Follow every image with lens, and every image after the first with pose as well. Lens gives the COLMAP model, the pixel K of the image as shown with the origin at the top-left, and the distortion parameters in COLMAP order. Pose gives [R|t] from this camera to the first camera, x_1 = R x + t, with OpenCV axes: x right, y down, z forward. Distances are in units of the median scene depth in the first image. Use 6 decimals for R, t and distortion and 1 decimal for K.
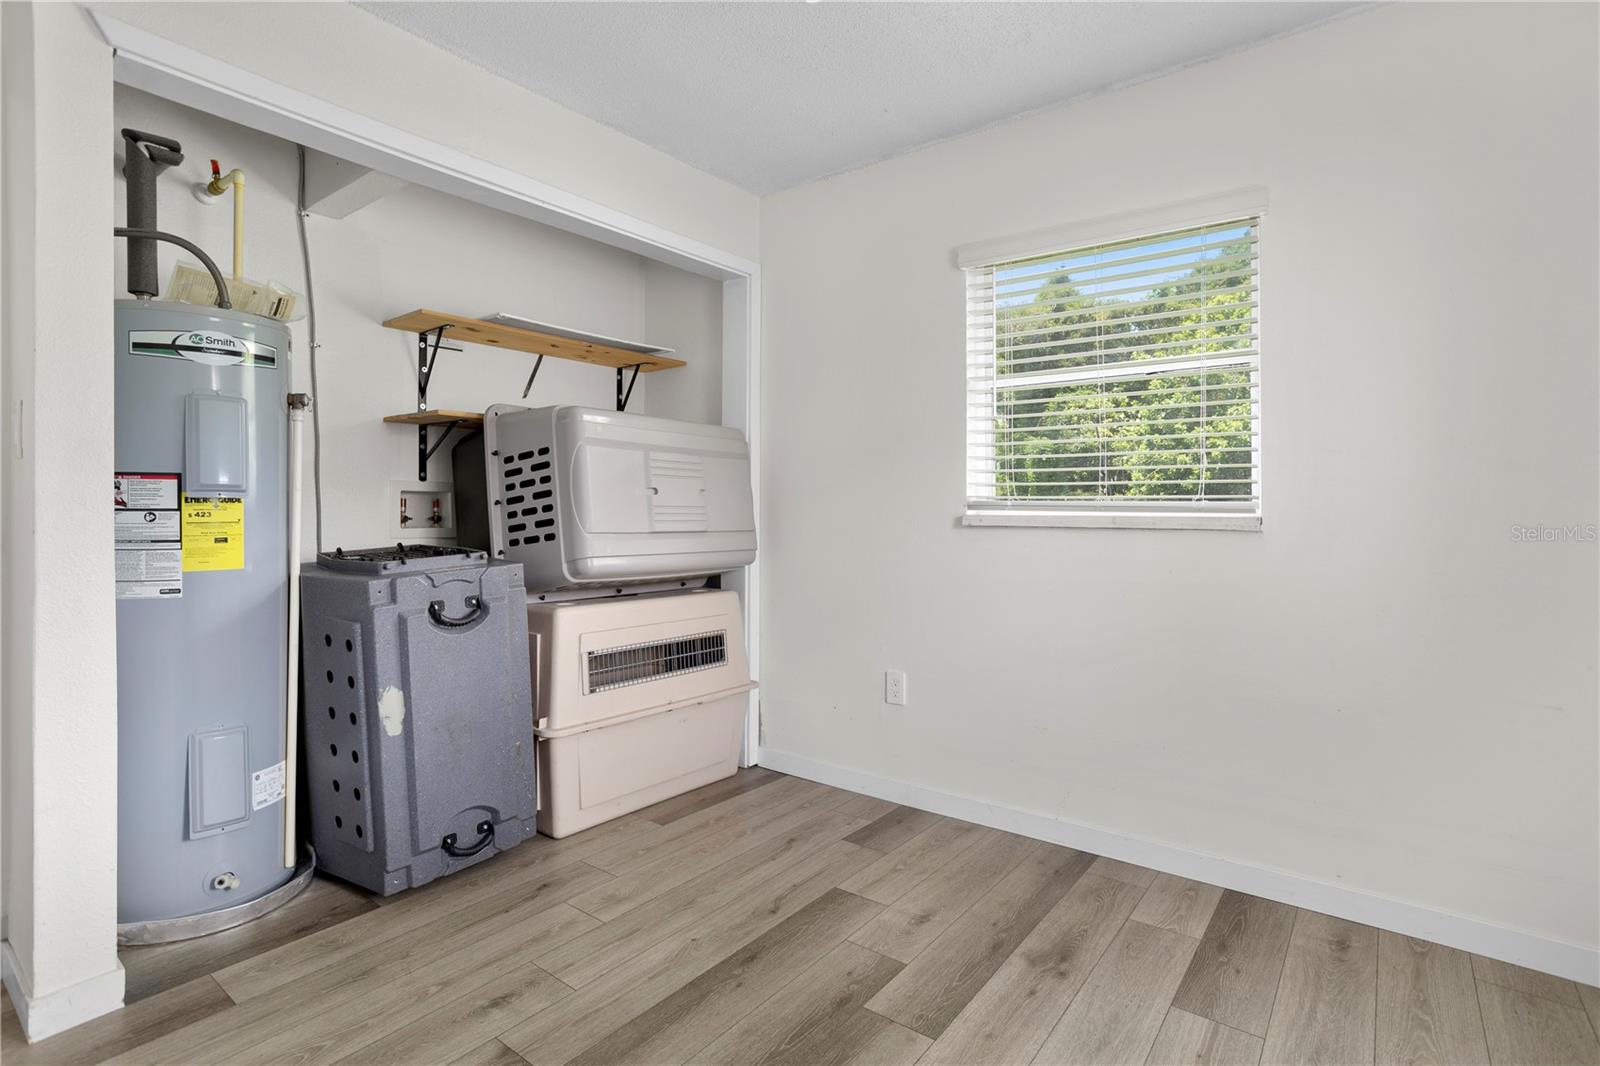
lens RADIAL K [[789.5, 0, 801.9], [0, 789.5, 512.4], [0, 0, 1]] dist [-0.047193, 0.029833]
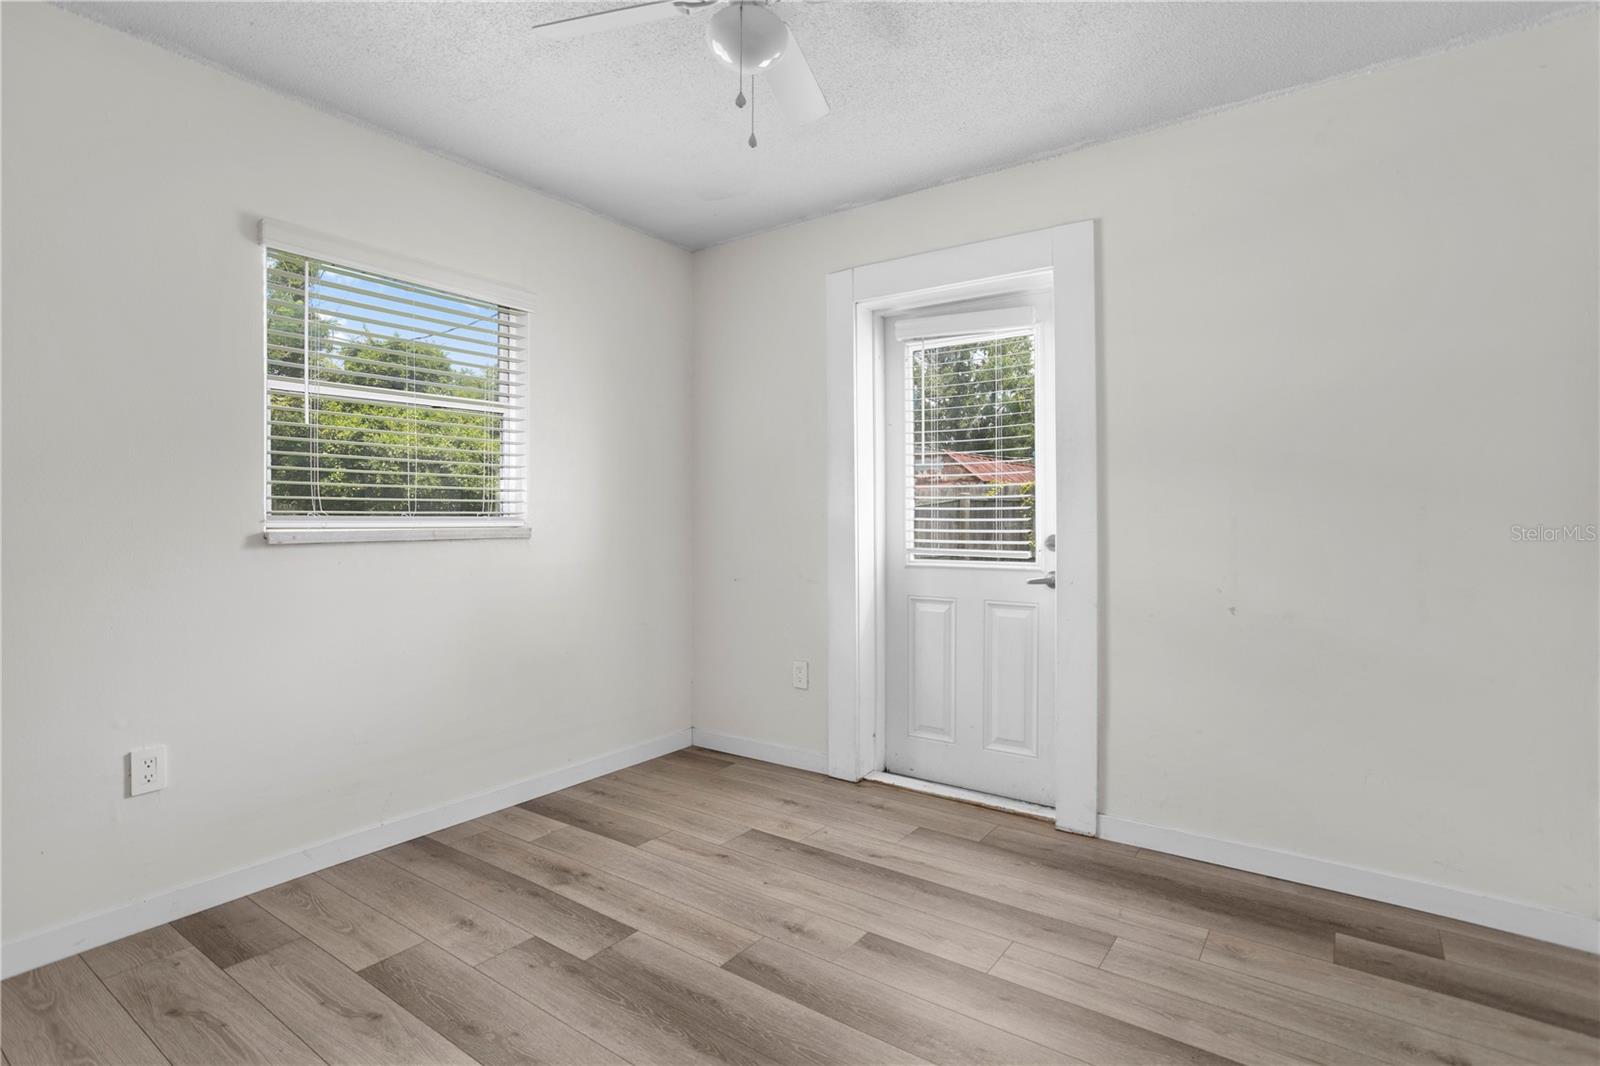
lens RADIAL K [[789.5, 0, 801.9], [0, 789.5, 512.4], [0, 0, 1]] dist [-0.047193, 0.029833]
pose [[-0.030859, 0.004651, 0.999513, -0.838897], [0.011183, 0.999928, -0.004307, -0.010272], [-0.999461, 0.011045, -0.030909, 0.553702]]
